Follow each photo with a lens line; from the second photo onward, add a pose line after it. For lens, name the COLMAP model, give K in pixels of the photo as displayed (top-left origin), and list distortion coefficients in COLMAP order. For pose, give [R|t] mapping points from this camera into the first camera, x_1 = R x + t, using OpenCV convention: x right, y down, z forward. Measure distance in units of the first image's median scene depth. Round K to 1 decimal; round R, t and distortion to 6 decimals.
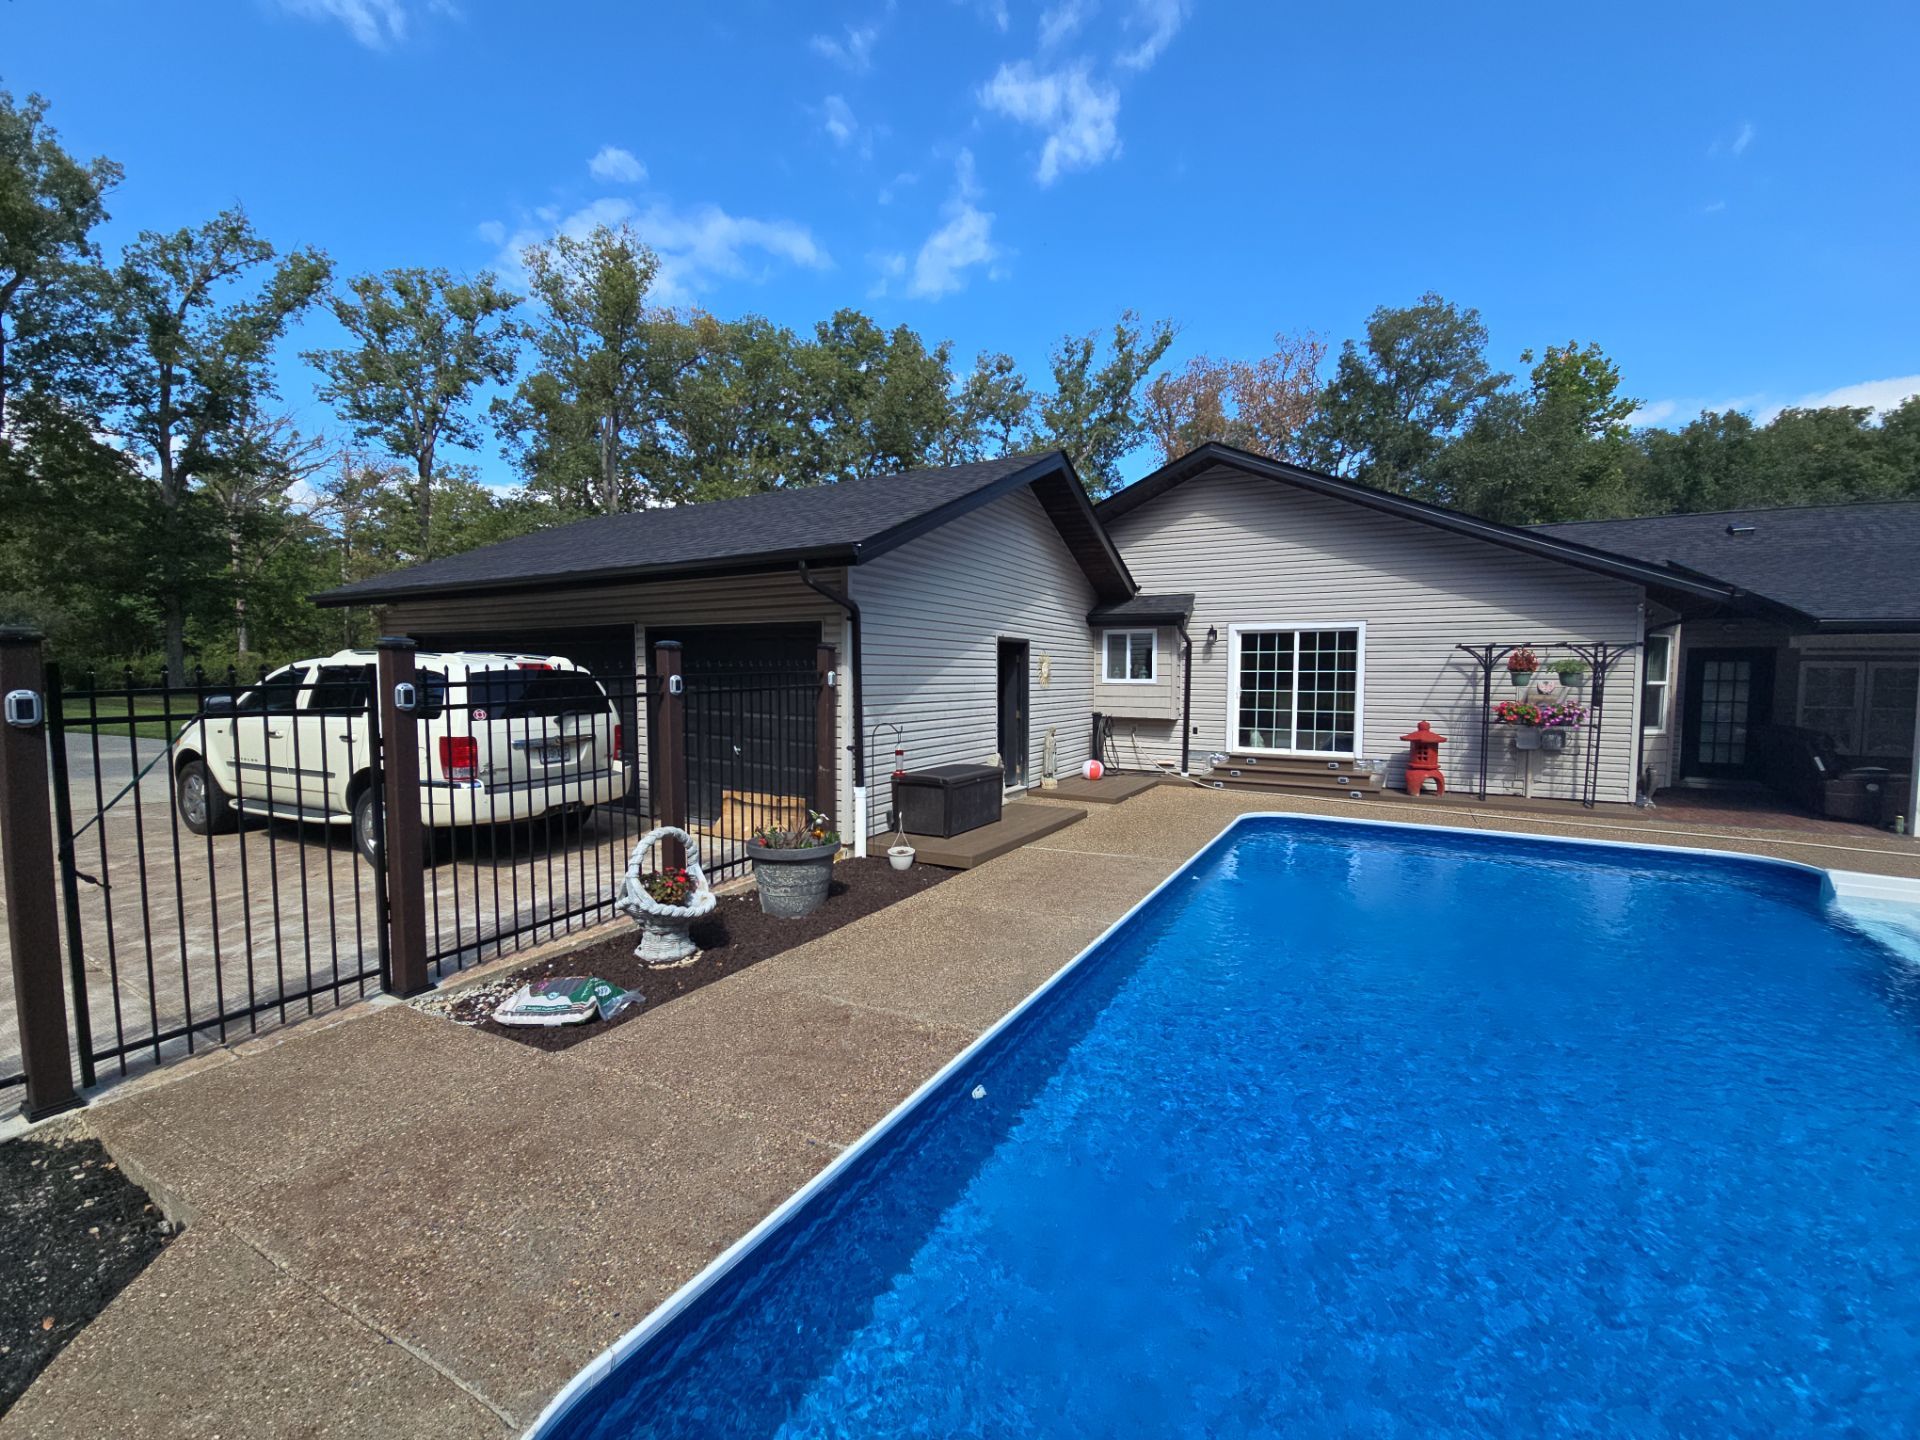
lens RADIAL K [[777.1, 0, 964.9], [0, 777.1, 726.3], [0, 0, 1]] dist [0.025175, 0.000244]
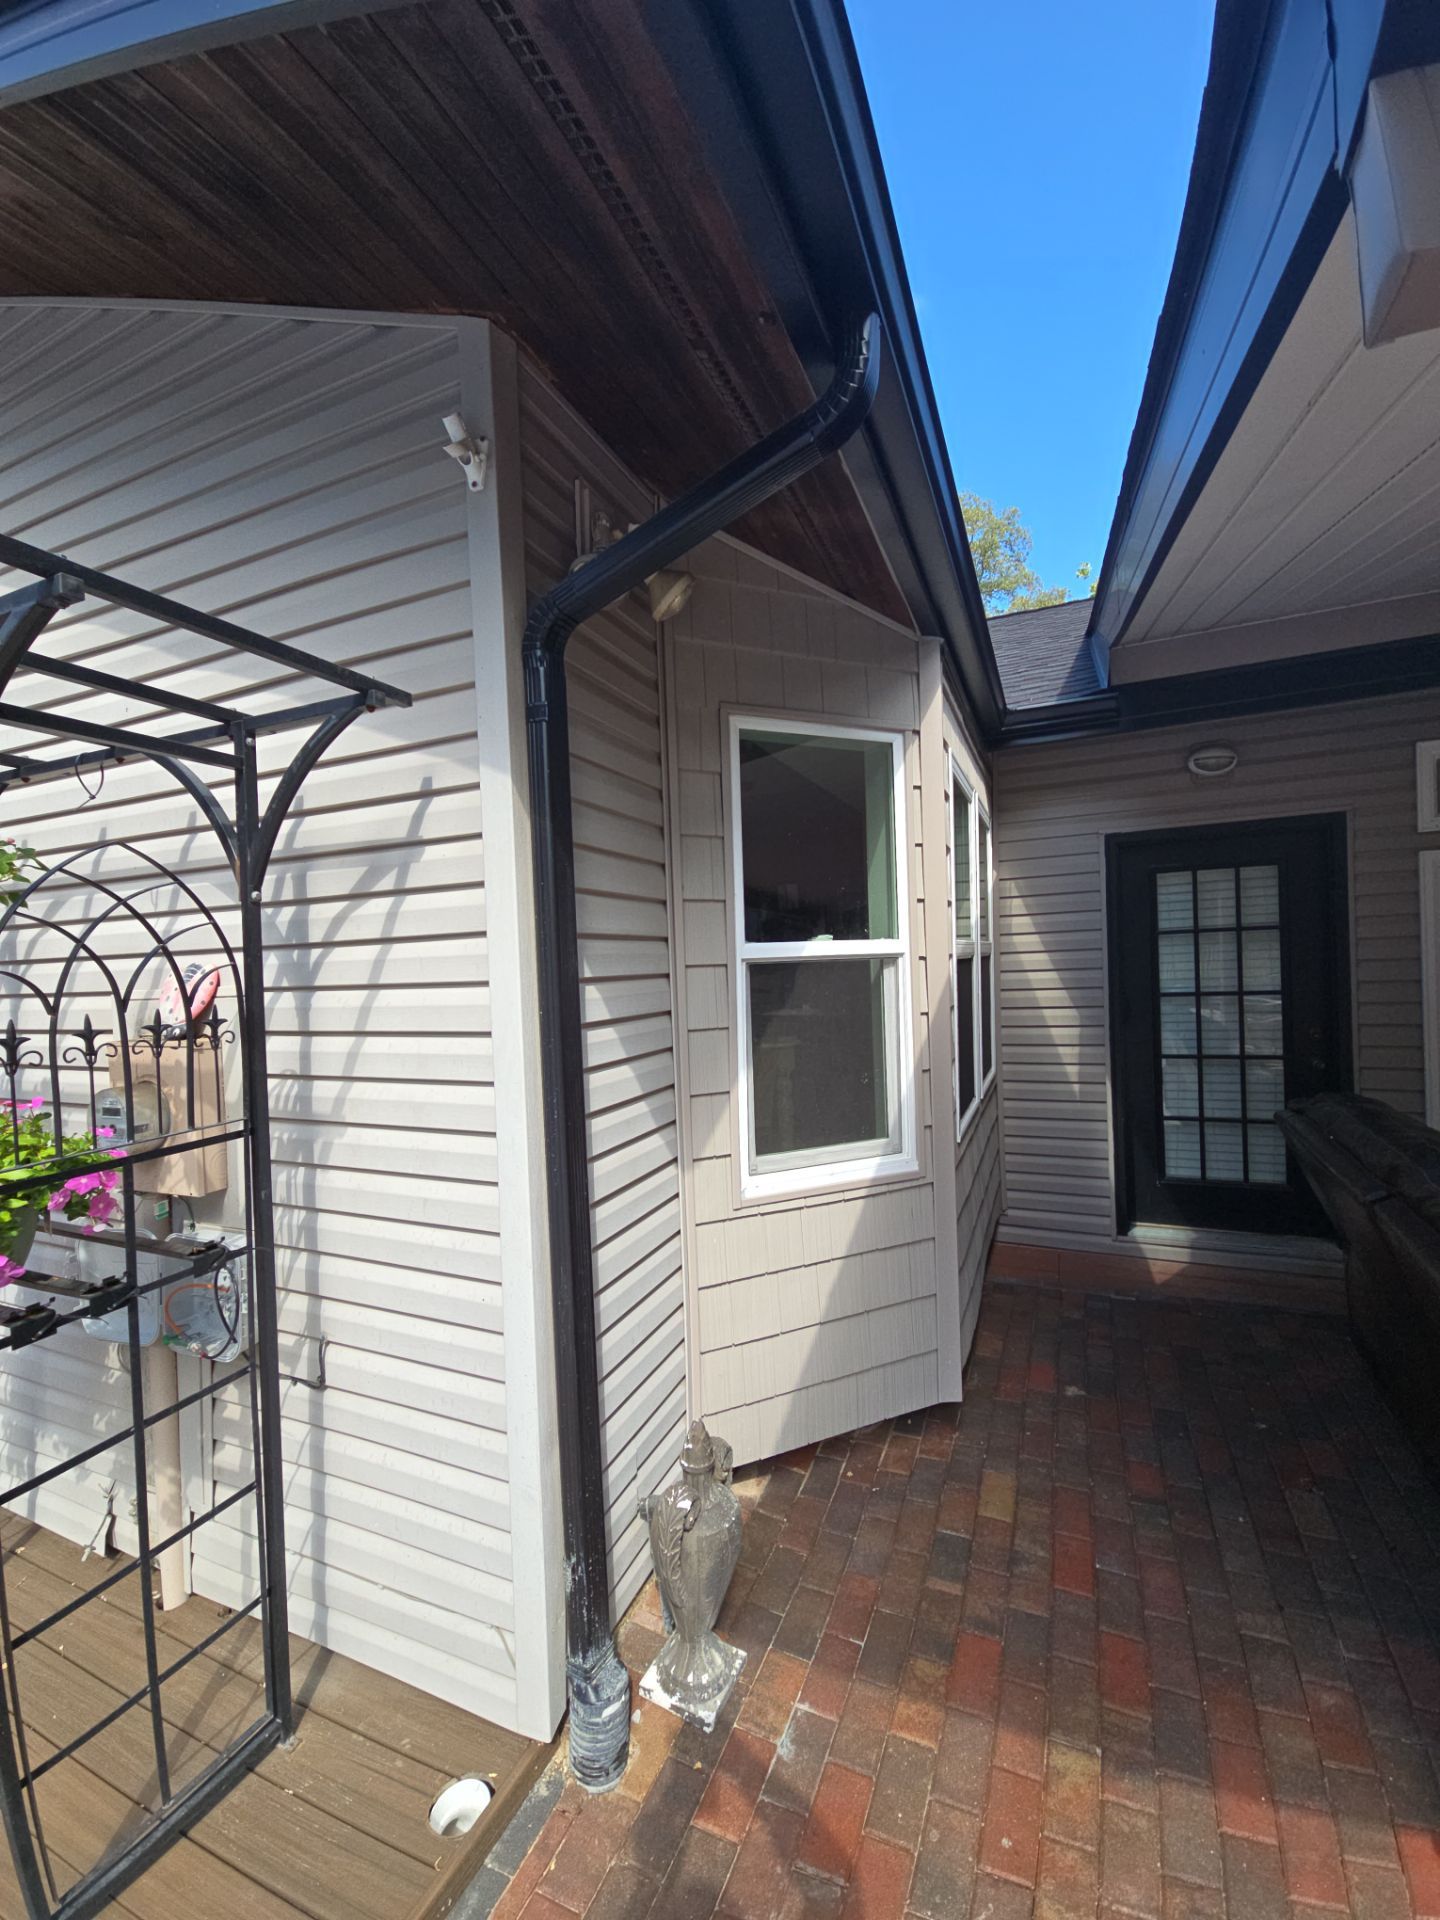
lens RADIAL K [[777.1, 0, 717.9], [0, 777.1, 964.3], [0, 0, 1]] dist [0.025175, 0.000244]
pose [[0.993357, -0.039732, 0.107995, 0.472607], [0.045869, 0.997435, -0.054944, -0.022053], [-0.105535, 0.059532, 0.992632, 0.462013]]
